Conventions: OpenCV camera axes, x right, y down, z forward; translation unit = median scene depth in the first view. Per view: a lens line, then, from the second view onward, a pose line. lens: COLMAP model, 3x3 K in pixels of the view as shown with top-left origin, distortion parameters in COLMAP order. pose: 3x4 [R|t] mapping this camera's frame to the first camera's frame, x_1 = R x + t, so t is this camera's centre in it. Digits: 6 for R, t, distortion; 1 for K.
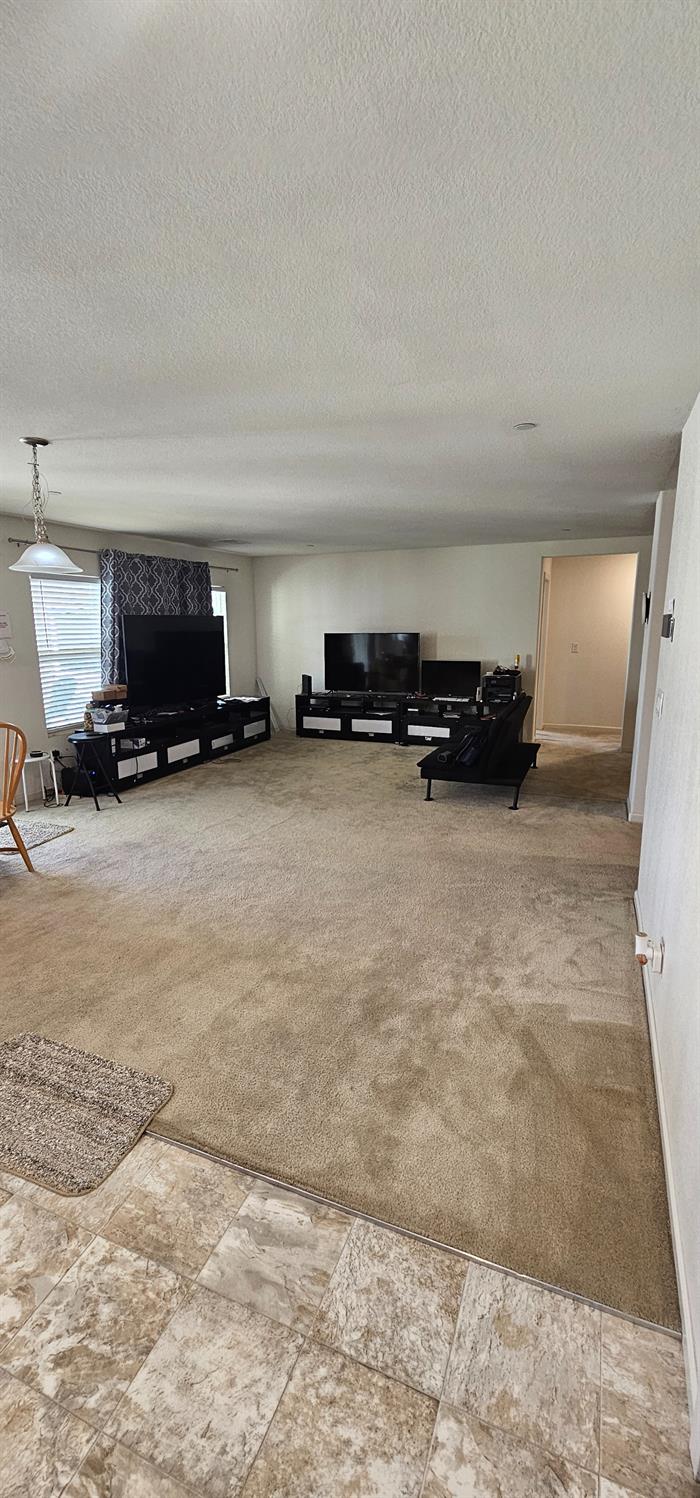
lens RADIAL K [[611.5, 0, 346.4], [0, 611.5, 749.2], [0, 0, 1]] dist [-0.000169, 0.000054]
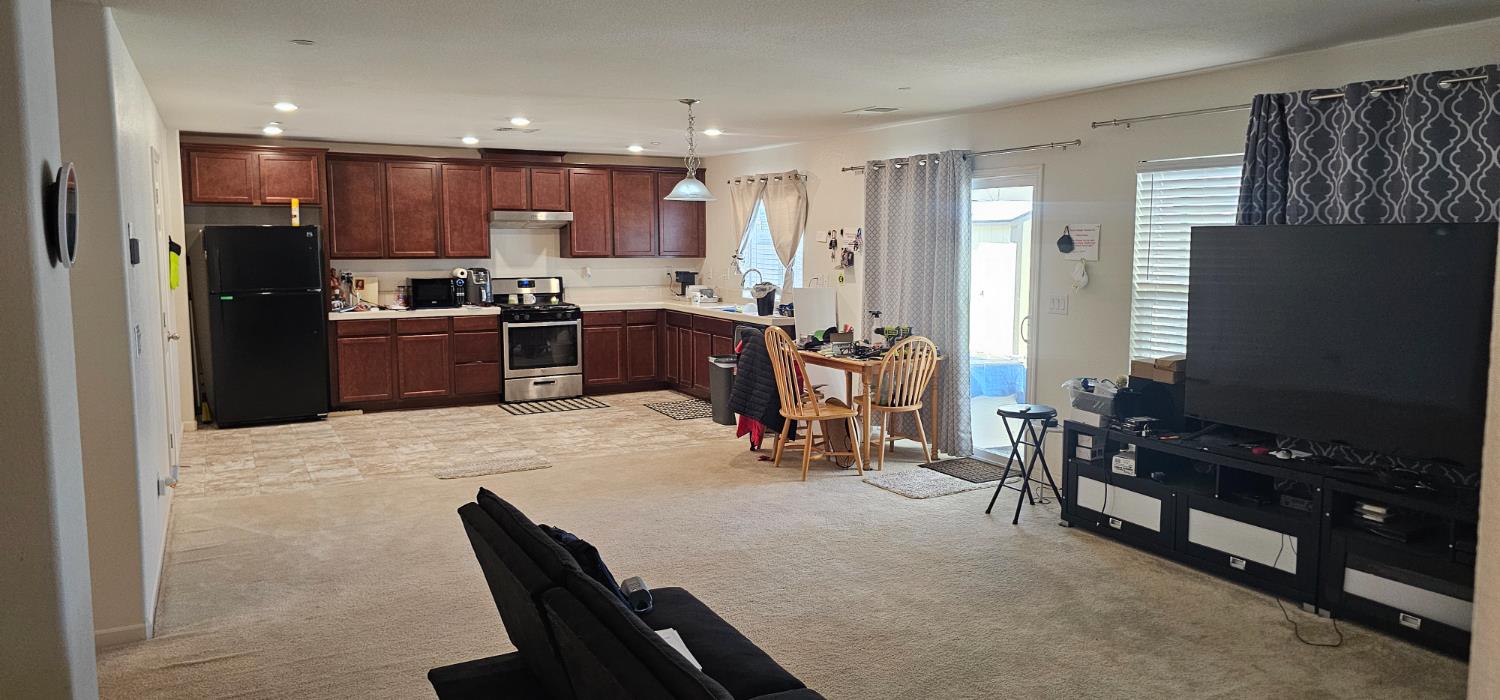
lens RADIAL K [[1010.6, 0, 749.3], [0, 1010.6, 343.5], [0, 0, 1]] dist [0.052537, -0.035634]
pose [[-0.635204, 0.089002, -0.767199, 0.498056], [-0.155984, 0.958086, 0.240293, -0.252757], [0.756429, 0.272306, -0.594697, 1.160286]]
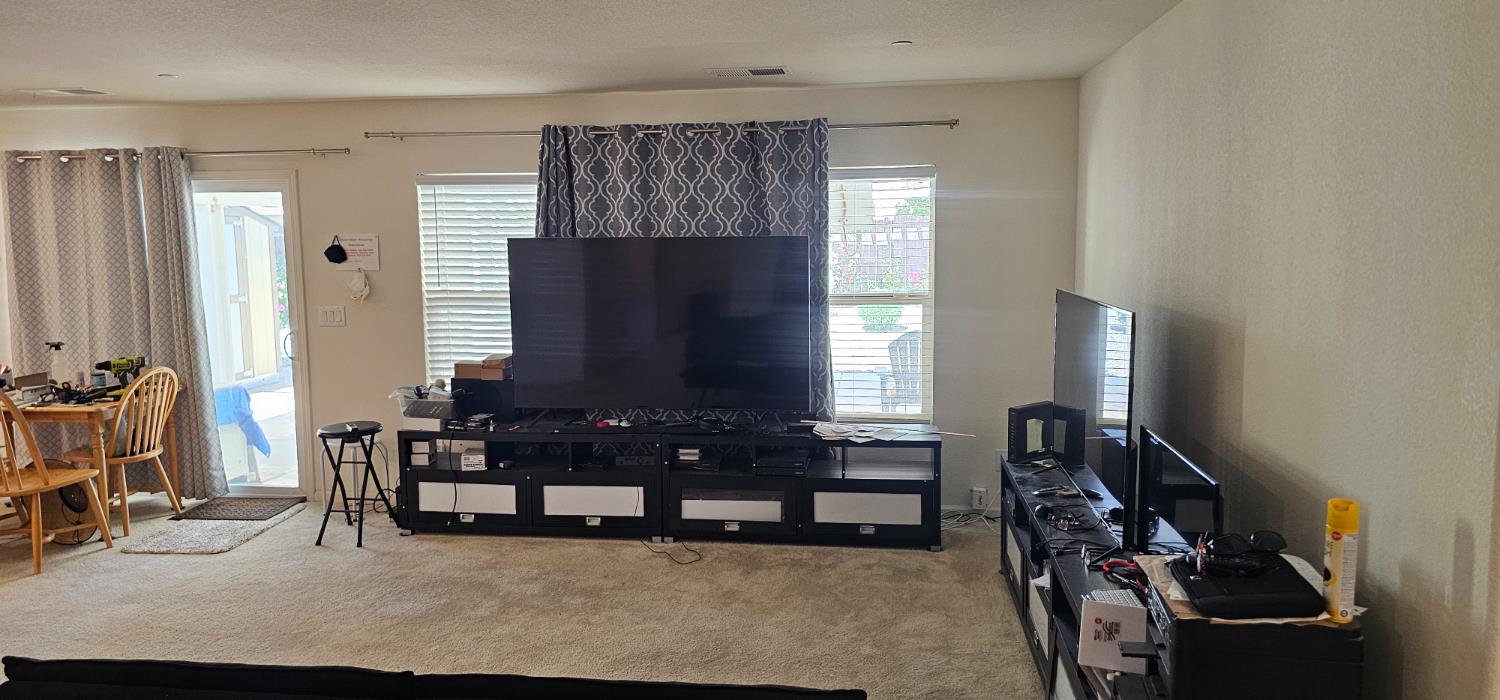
lens RADIAL K [[1010.6, 0, 750.7], [0, 1010.6, 349.9], [0, 0, 1]] dist [0.052537, -0.035634]
pose [[0.271391, 0.118245, -0.955178, 0.572467], [-0.193156, 0.978925, 0.066304, -0.207012], [0.942888, 0.166504, 0.288511, 0.885752]]
